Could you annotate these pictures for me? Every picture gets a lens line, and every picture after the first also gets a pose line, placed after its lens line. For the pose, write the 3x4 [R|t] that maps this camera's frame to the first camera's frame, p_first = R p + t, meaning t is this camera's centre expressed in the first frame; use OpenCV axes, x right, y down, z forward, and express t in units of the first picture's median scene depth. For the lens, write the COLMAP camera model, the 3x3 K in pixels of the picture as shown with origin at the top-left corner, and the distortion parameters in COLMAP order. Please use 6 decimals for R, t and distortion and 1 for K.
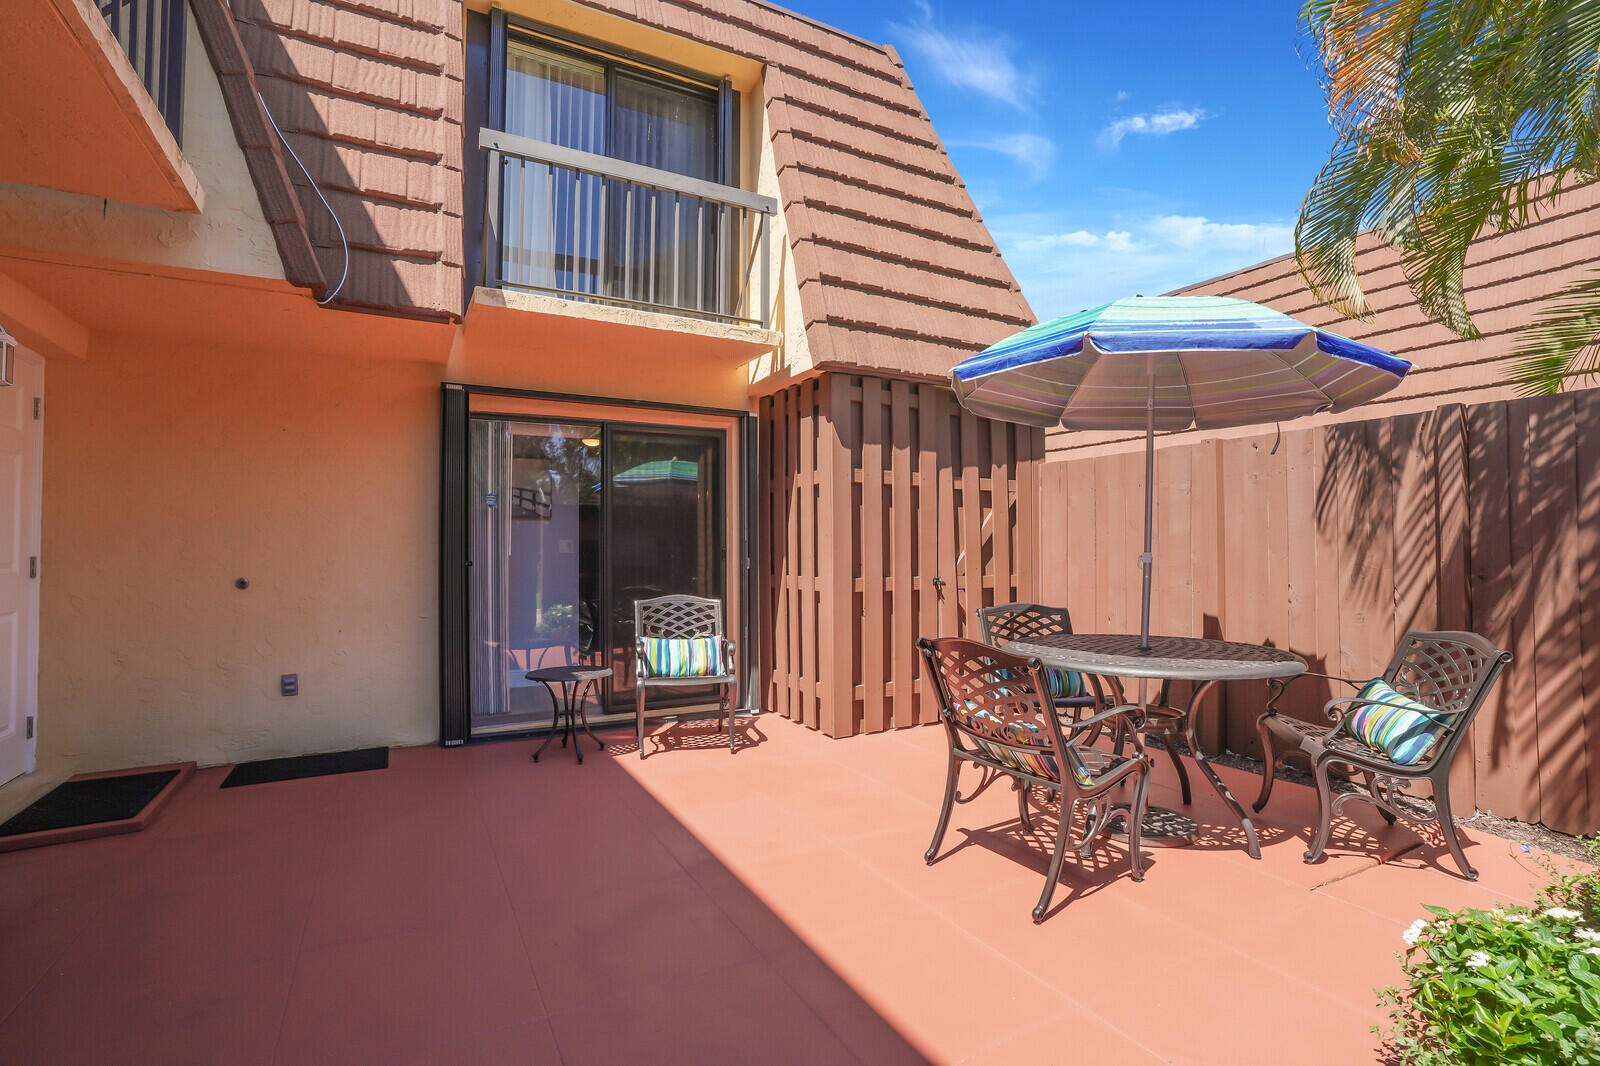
lens RADIAL K [[752.5, 0, 799.1], [0, 752.5, 536.9], [0, 0, 1]] dist [-0.061621, 0.024060]
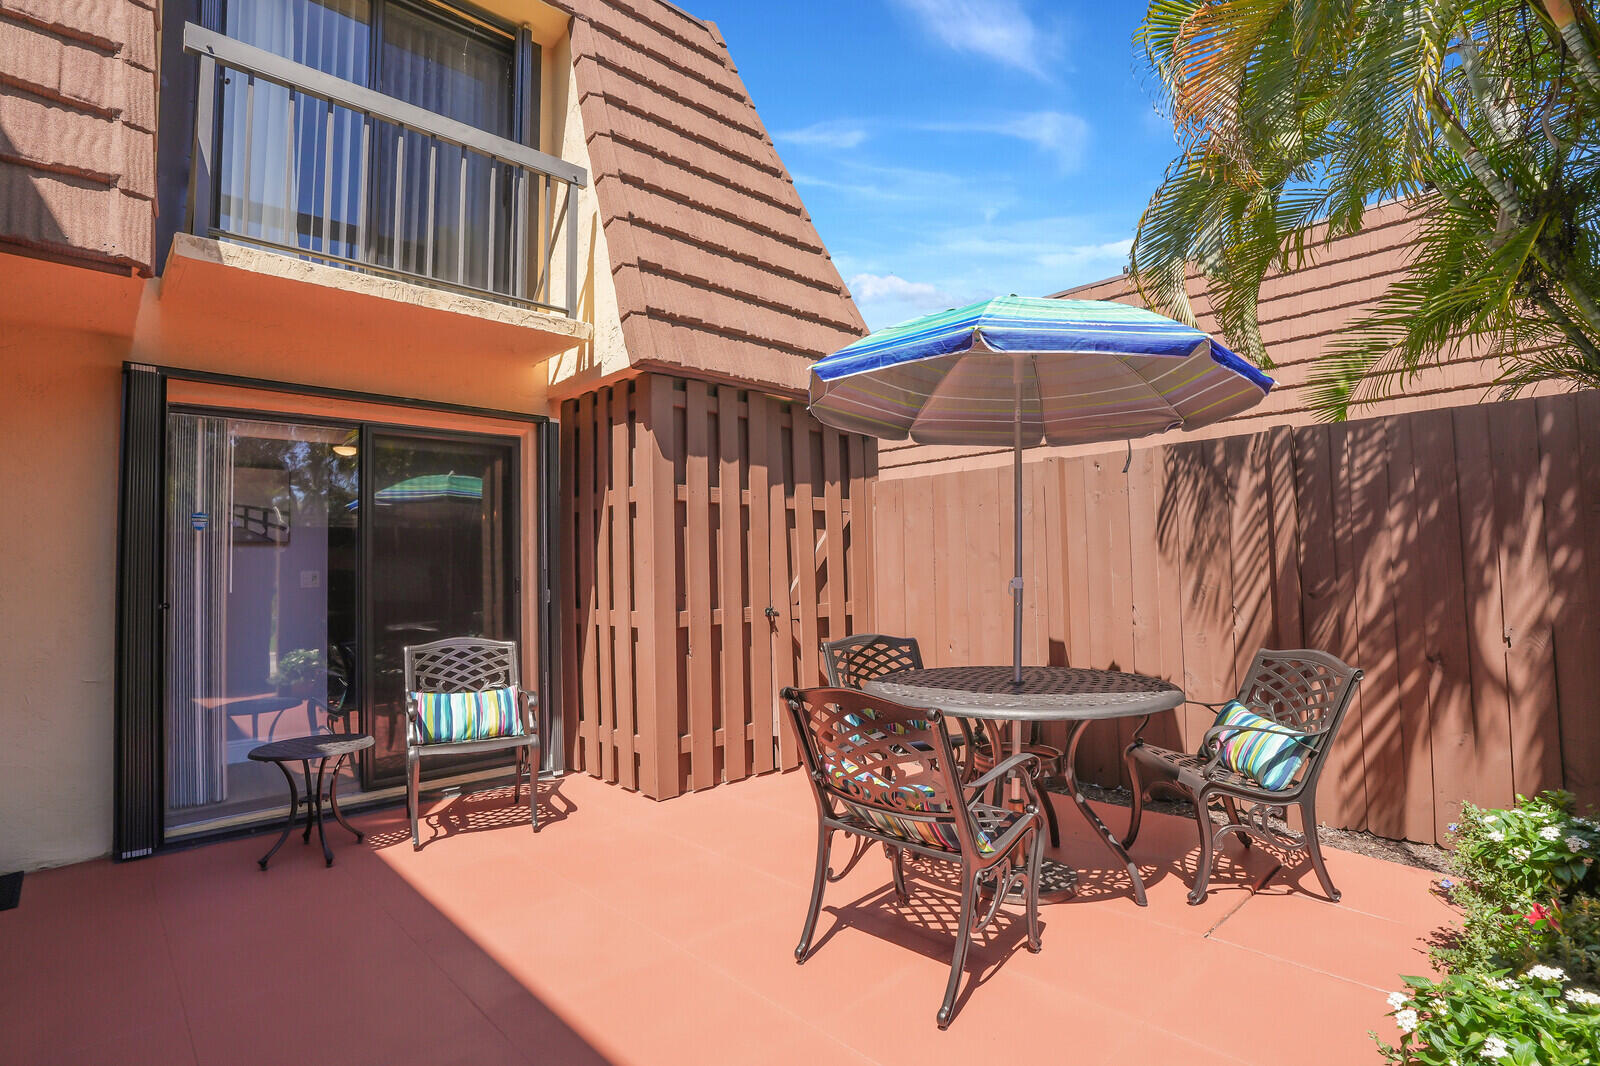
lens RADIAL K [[786.3, 0, 800.0], [0, 786.3, 533.0], [0, 0, 1]] dist [-0.067952, 0.027477]
pose [[0.965253, -0.004182, 0.261285, -0.028983], [0.013183, 0.999378, -0.032706, -0.003796], [-0.260986, 0.035014, 0.964707, 0.100280]]
